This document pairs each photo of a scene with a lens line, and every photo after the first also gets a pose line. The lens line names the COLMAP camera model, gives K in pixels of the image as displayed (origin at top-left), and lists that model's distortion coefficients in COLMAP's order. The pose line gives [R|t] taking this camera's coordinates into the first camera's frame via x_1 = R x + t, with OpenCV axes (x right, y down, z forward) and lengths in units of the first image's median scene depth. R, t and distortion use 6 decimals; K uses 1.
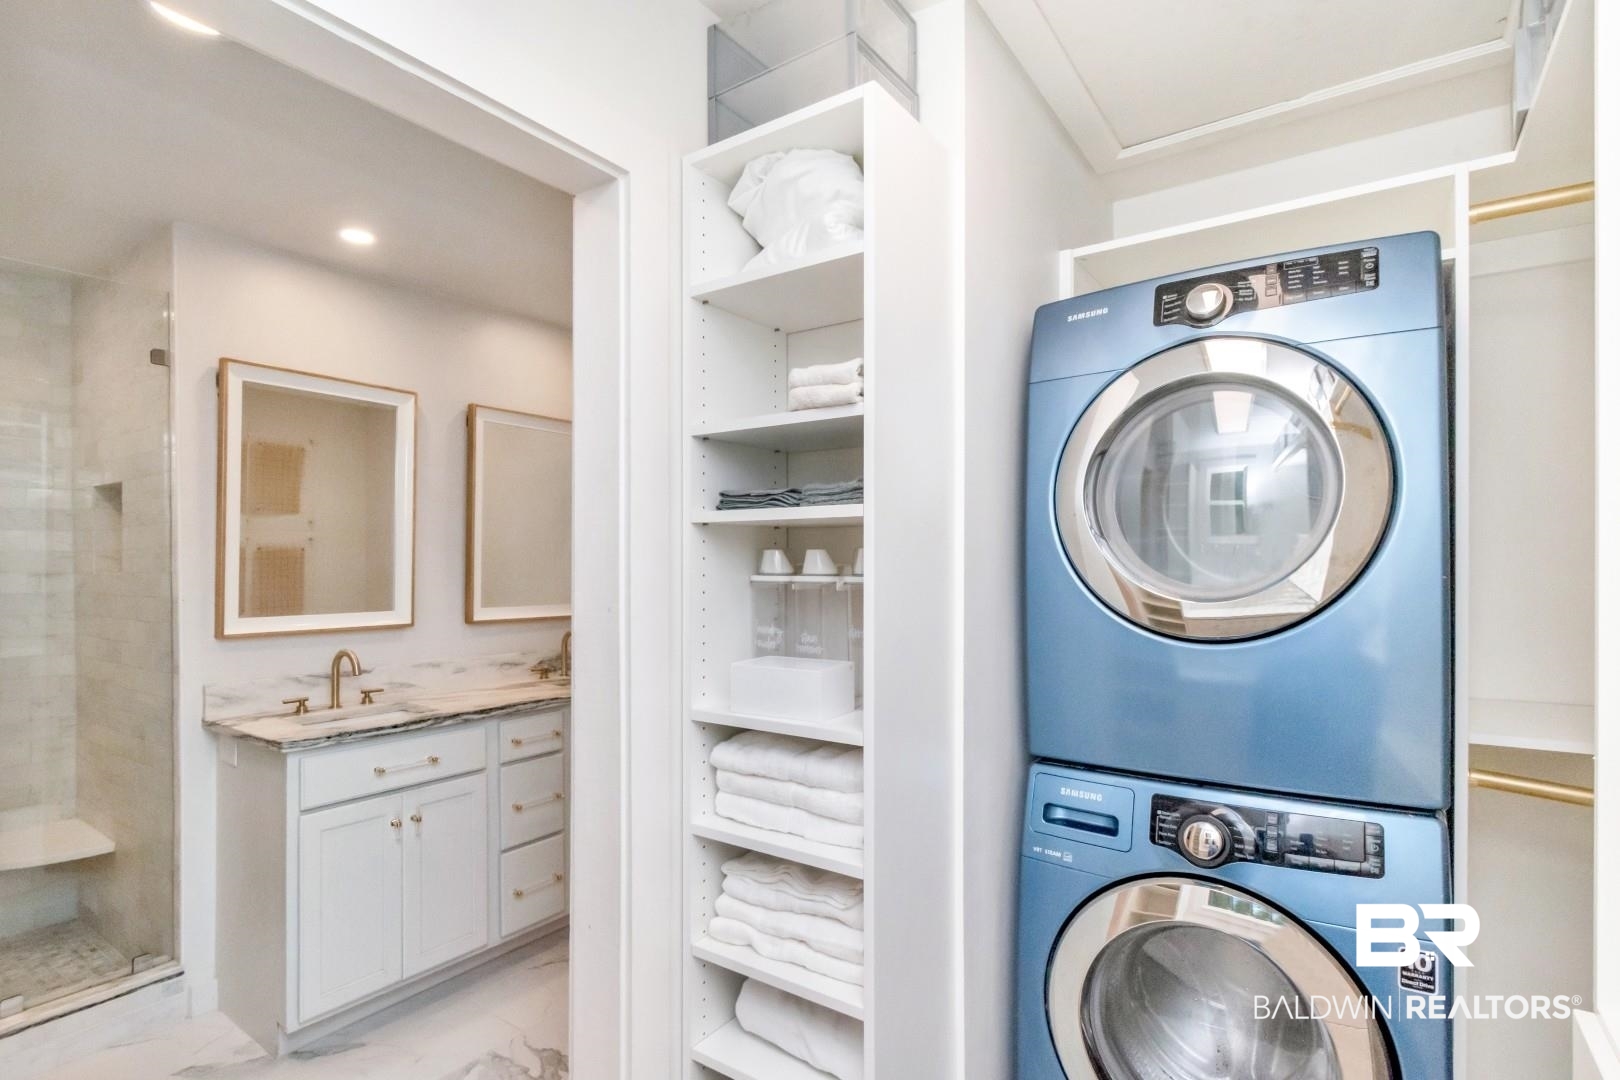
lens RADIAL K [[782.9, 0, 813.1], [0, 782.9, 546.4], [0, 0, 1]] dist [-0.004558, -0.000510]
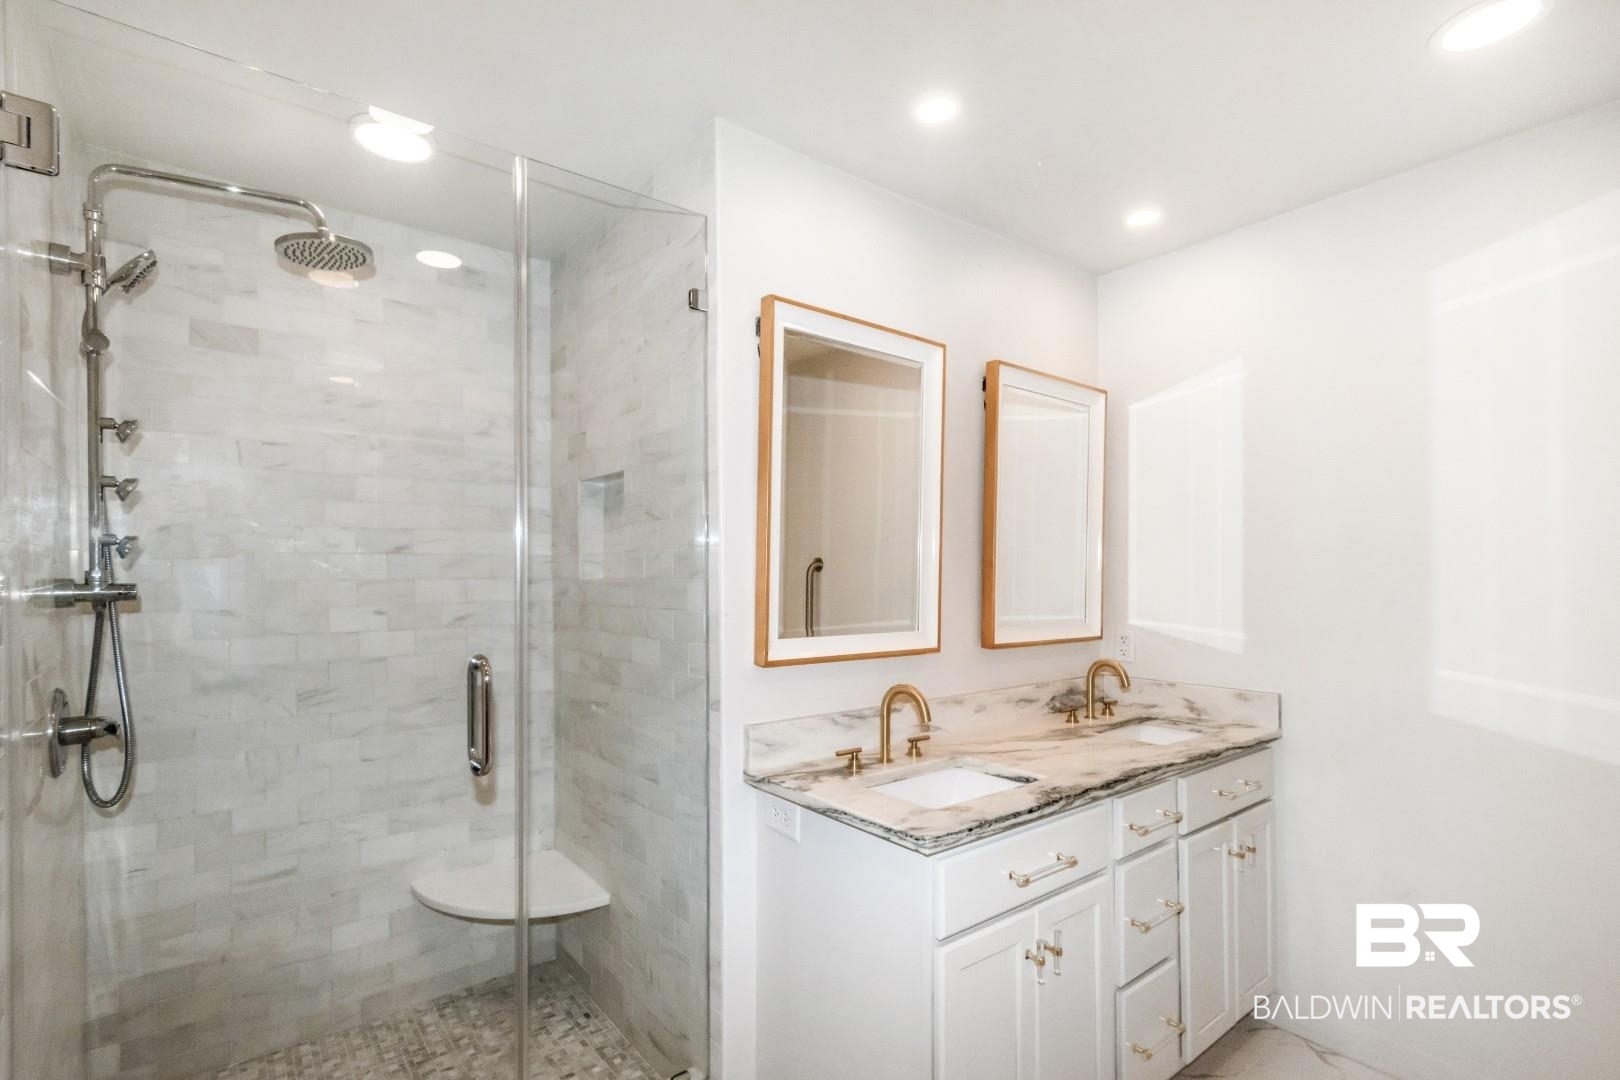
lens RADIAL K [[731.6, 0, 805.3], [0, 731.6, 557.4], [0, 0, 1]] dist [-0.002815, -0.001239]
pose [[0.957031, -0.003733, -0.289961, -0.467031], [0.003113, 0.999992, -0.002600, 0.013072], [0.289969, 0.001585, 0.957035, 0.300454]]
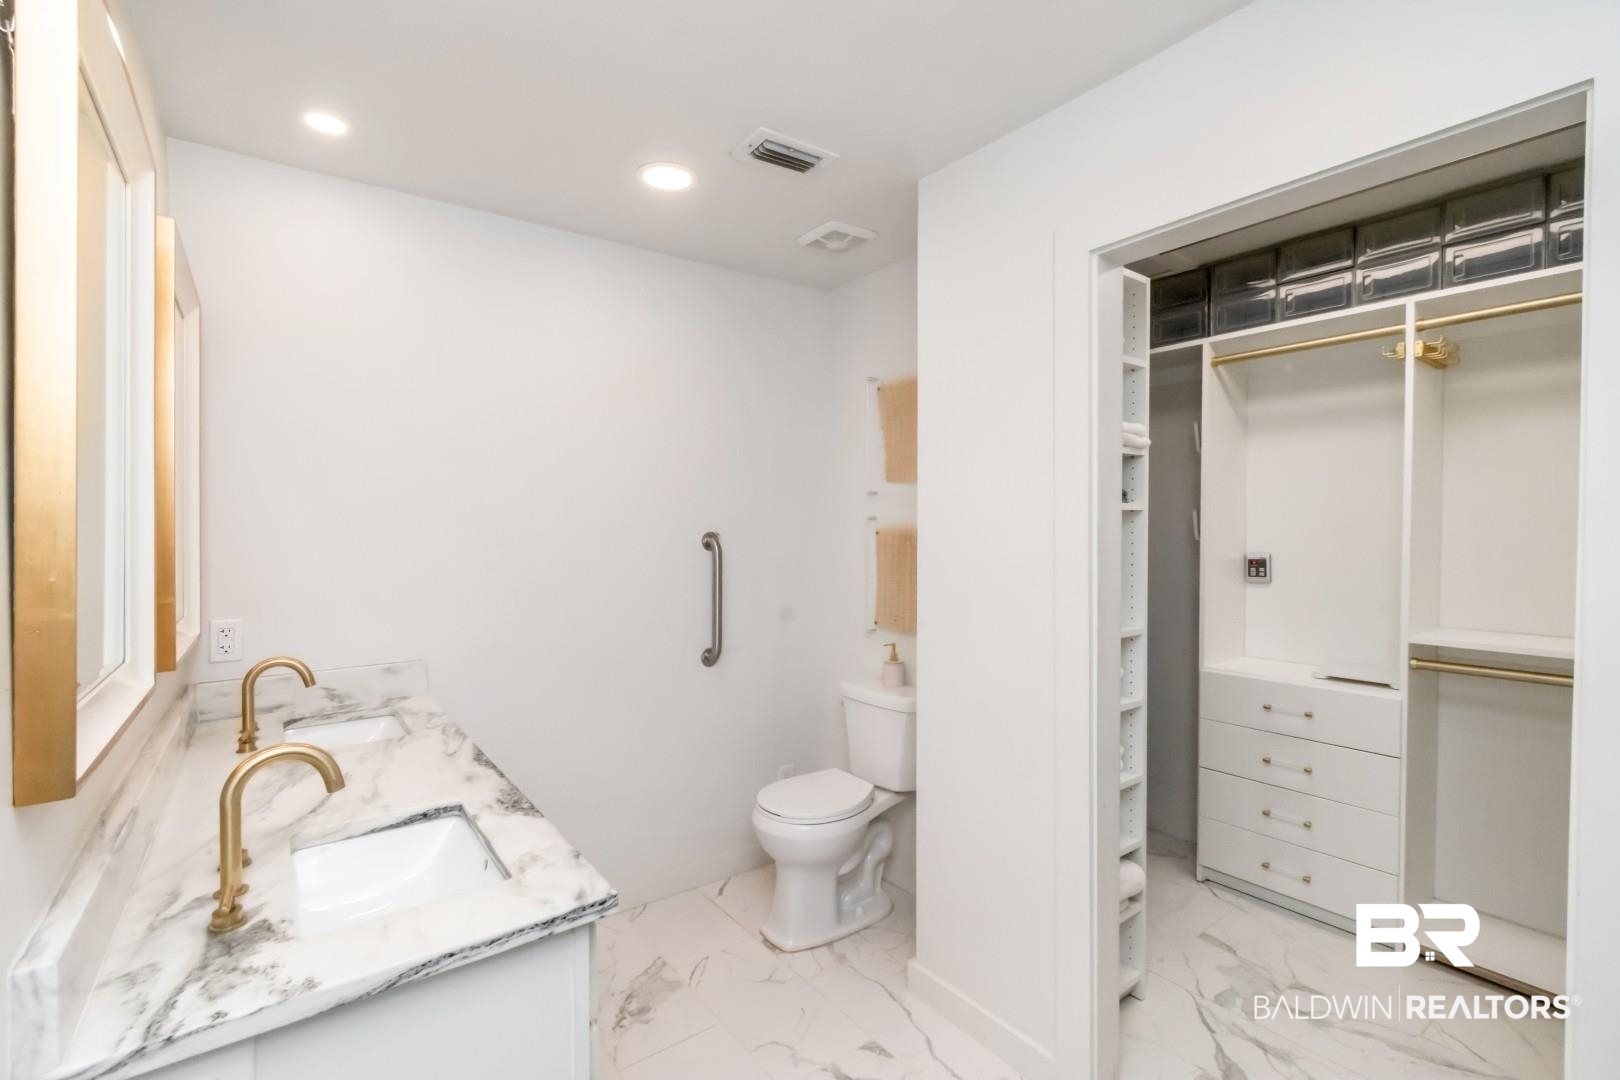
lens RADIAL K [[731.6, 0, 809.7], [0, 731.6, 536.2], [0, 0, 1]] dist [-0.002815, -0.001239]
pose [[0.311161, -0.005638, 0.950340, -0.831383], [-0.011734, 0.999883, 0.009774, 0.015614], [-0.950285, -0.014193, 0.311059, 0.573812]]
